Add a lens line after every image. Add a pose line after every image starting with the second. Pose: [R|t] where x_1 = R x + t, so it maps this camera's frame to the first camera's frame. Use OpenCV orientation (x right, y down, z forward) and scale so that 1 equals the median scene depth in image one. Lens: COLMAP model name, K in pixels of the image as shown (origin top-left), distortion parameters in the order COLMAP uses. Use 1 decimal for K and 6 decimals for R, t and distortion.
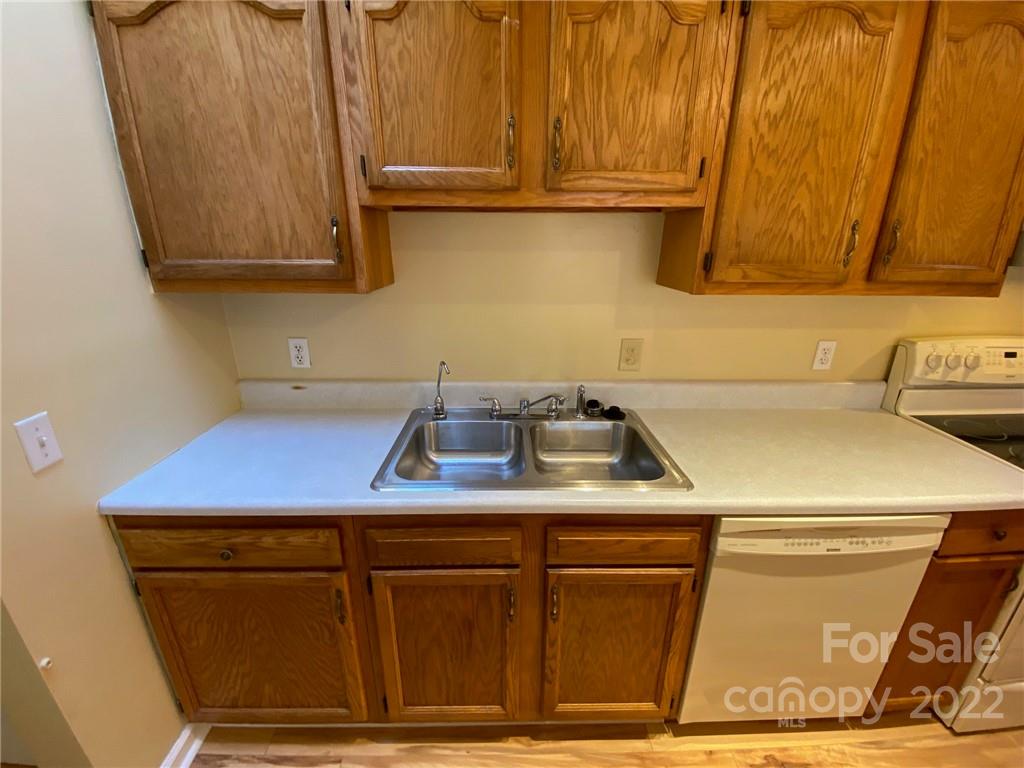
lens RADIAL K [[421.0, 0, 511.7], [0, 421.0, 381.4], [0, 0, 1]] dist [-0.001017, -0.004884]
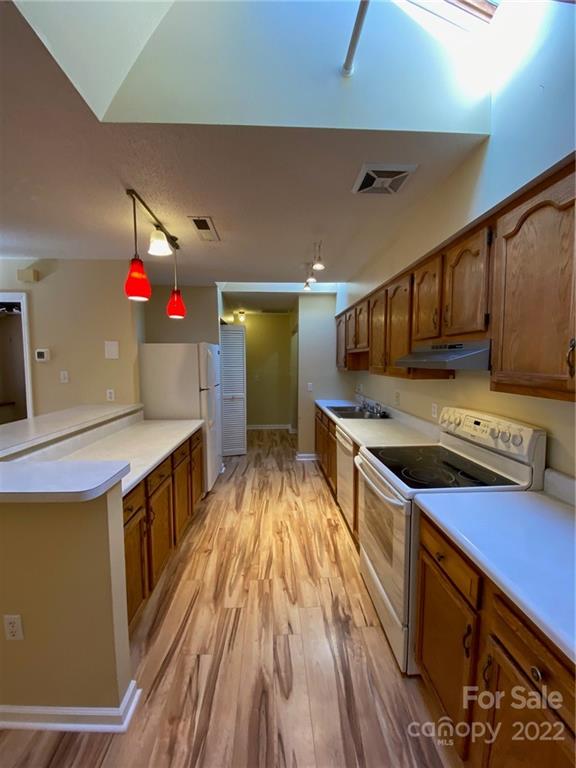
lens RADIAL K [[315.7, 0, 282.6], [0, 315.7, 383.9], [0, 0, 1]] dist [-0.001017, -0.004884]
pose [[0.006549, 0.063929, -0.997933, 3.160965], [-0.317262, 0.946529, 0.058554, -0.053992], [0.948315, 0.316223, 0.026481, 0.286006]]
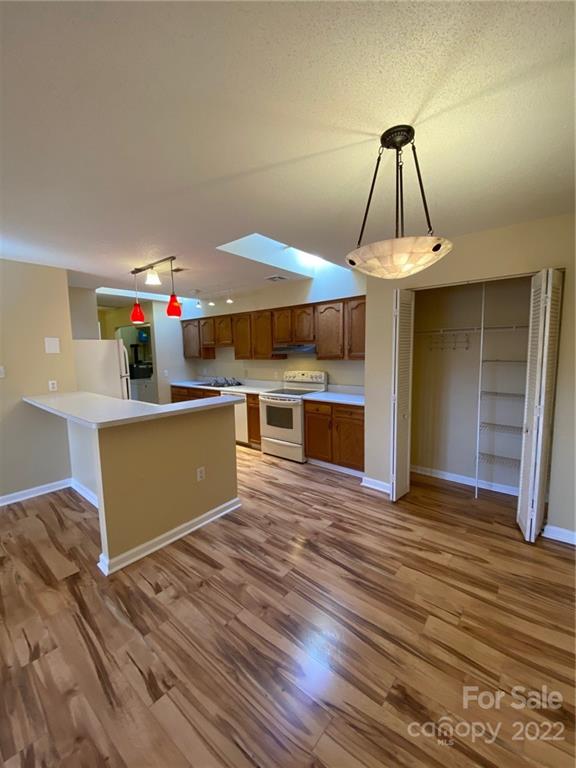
lens RADIAL K [[315.7, 0, 290.0], [0, 315.7, 390.1], [0, 0, 1]] dist [-0.001017, -0.004884]
pose [[0.756266, 0.053601, -0.652064, 4.193906], [-0.183276, 0.974092, -0.132492, 0.697704], [0.628069, 0.219707, 0.746497, -1.862204]]
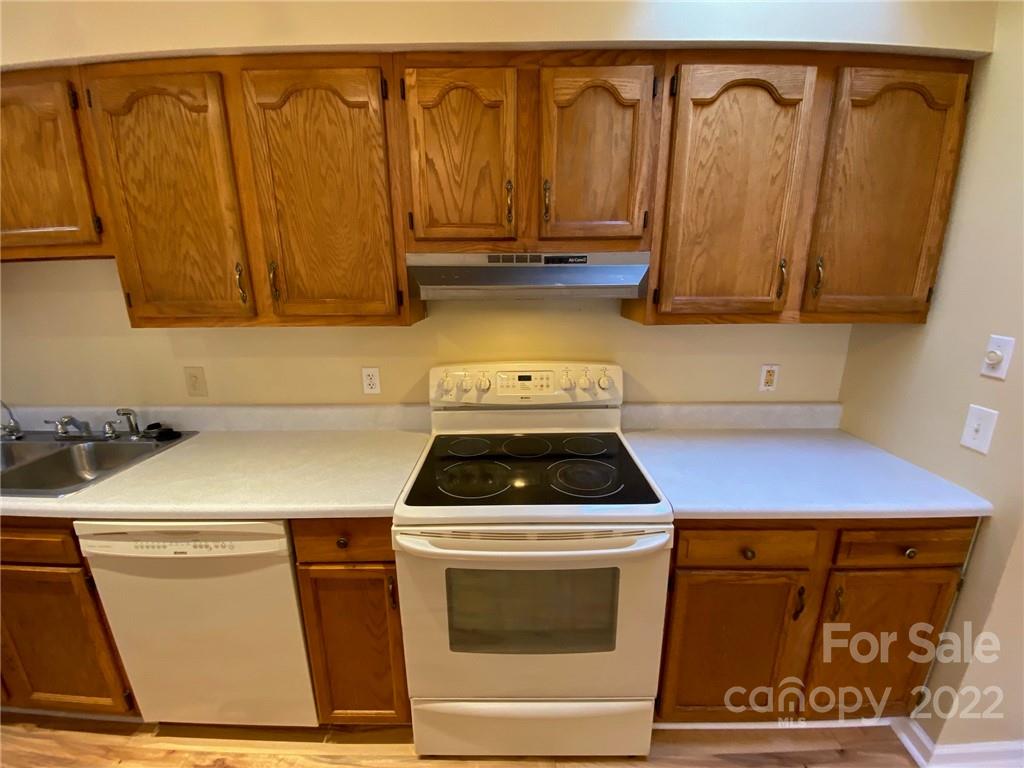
lens RADIAL K [[408.3, 0, 508.2], [0, 408.3, 382.6], [0, 0, 1]] dist [-0.006428, -0.002168]
pose [[0.999220, -0.009358, -0.038368, 1.586369], [0.006411, 0.997069, -0.076233, 0.037008], [0.038969, 0.075927, 0.996352, -0.067902]]
